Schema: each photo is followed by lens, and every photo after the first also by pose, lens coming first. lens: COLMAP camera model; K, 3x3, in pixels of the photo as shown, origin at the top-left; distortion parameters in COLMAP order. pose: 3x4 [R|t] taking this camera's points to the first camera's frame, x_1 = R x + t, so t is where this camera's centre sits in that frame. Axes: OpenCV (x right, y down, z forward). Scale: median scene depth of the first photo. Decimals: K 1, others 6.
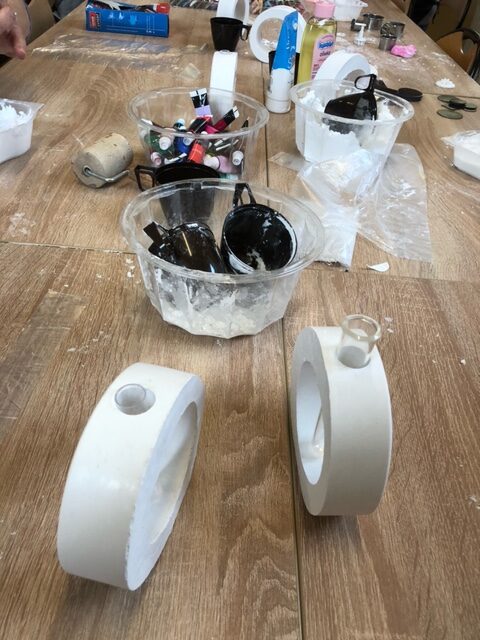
lens RADIAL K [[509.6, 0, 240.2], [0, 509.6, 323.0], [0, 0, 1]] dist [0.002685, -0.012487]
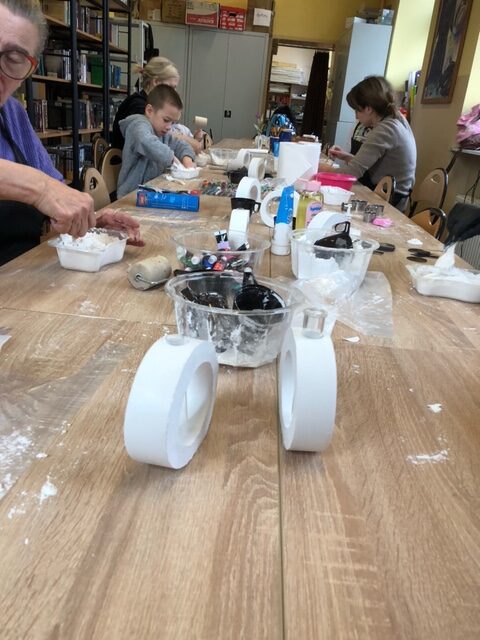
lens RADIAL K [[509.6, 0, 241.2], [0, 509.6, 317.5], [0, 0, 1]] dist [0.002685, -0.012487]
pose [[0.999459, 0.009477, -0.031500, 0.027600], [-0.019693, 0.939425, -0.342188, 0.316047], [0.026349, 0.342623, 0.939103, -0.293012]]
